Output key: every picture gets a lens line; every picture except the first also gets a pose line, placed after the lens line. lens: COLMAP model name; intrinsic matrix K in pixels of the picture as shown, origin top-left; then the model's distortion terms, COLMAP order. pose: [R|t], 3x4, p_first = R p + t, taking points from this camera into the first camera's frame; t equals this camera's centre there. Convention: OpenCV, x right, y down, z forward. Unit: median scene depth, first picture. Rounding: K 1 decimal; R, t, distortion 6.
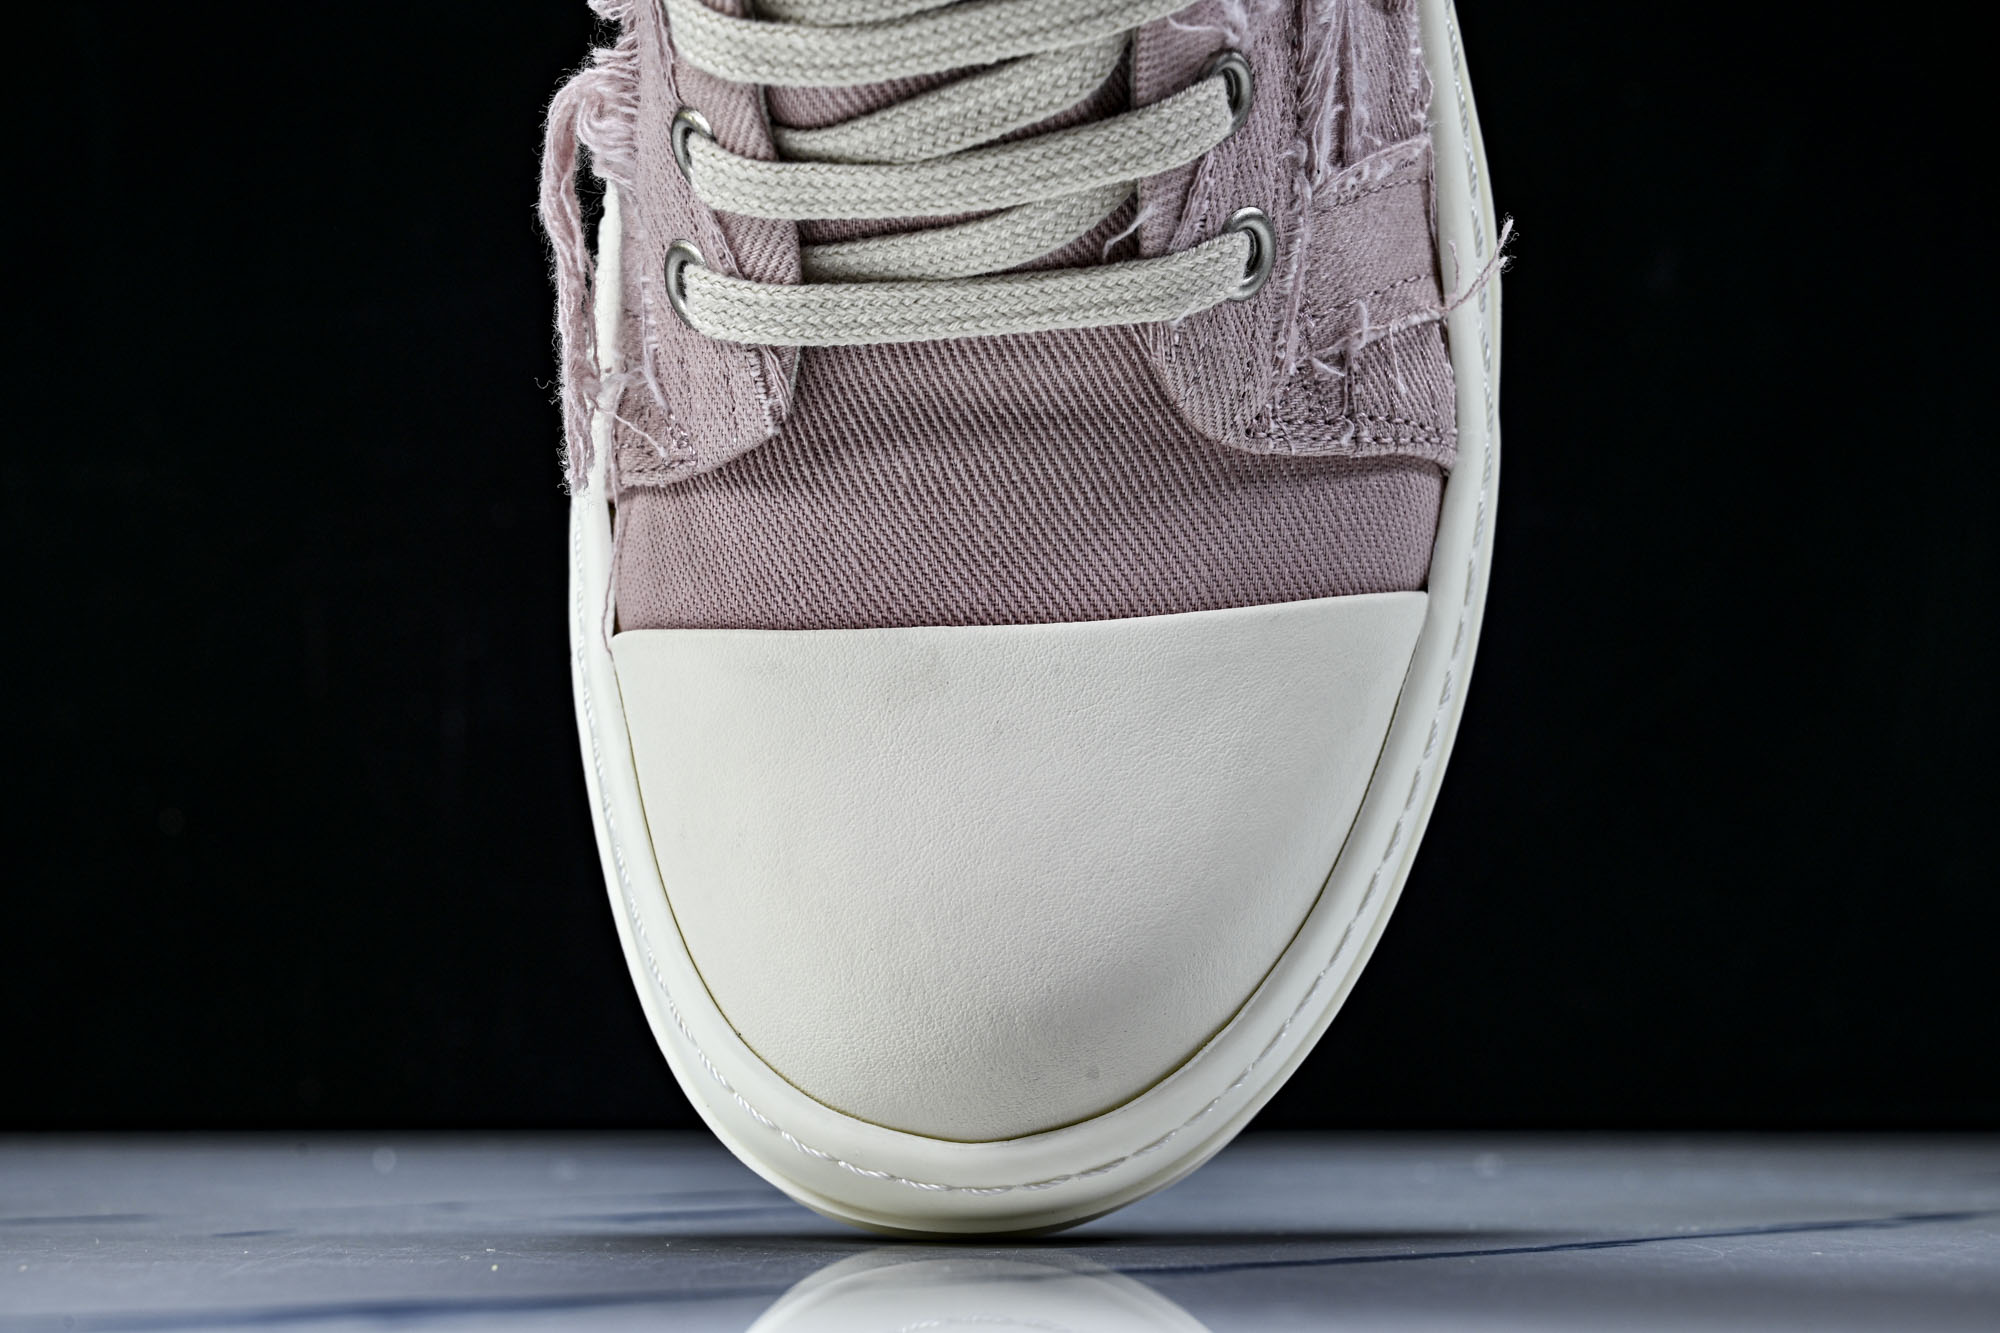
lens RADIAL K [[3627.7, 0, 998.3], [0, 3627.7, 662.4], [0, 0, 1]] dist [0.040306, 0.000000]
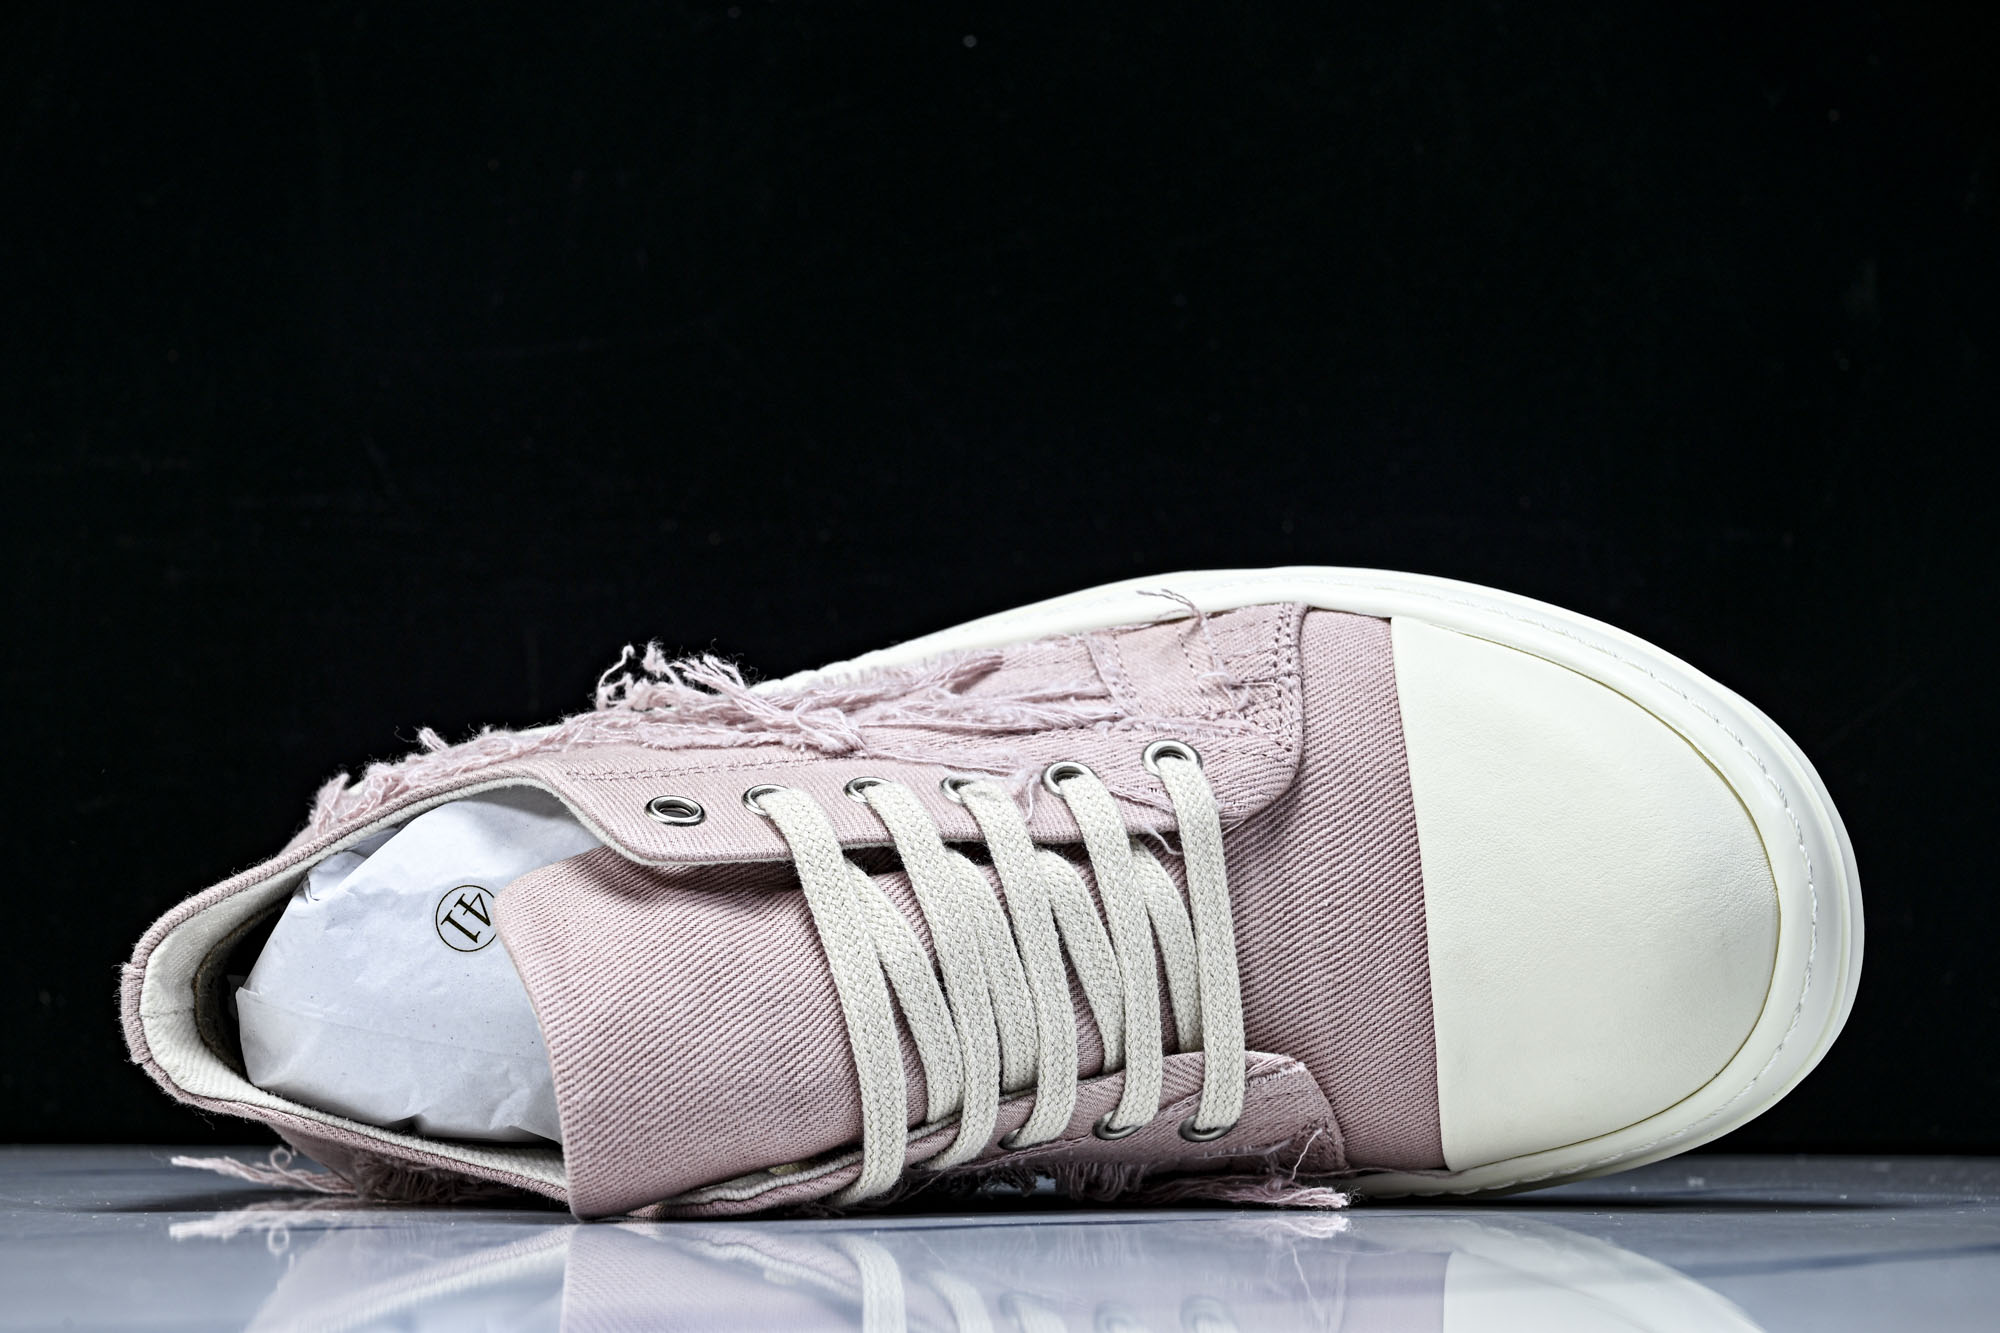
lens RADIAL K [[3619.7, 0, 1003.9], [0, 3619.7, 667.3], [0, 0, 1]] dist [-0.052972, 0.000000]
pose [[-0.041259, -0.998322, 0.040624, 0.048686], [0.988566, -0.046691, -0.143381, 0.037887], [0.145037, 0.034244, 0.988833, -0.518484]]
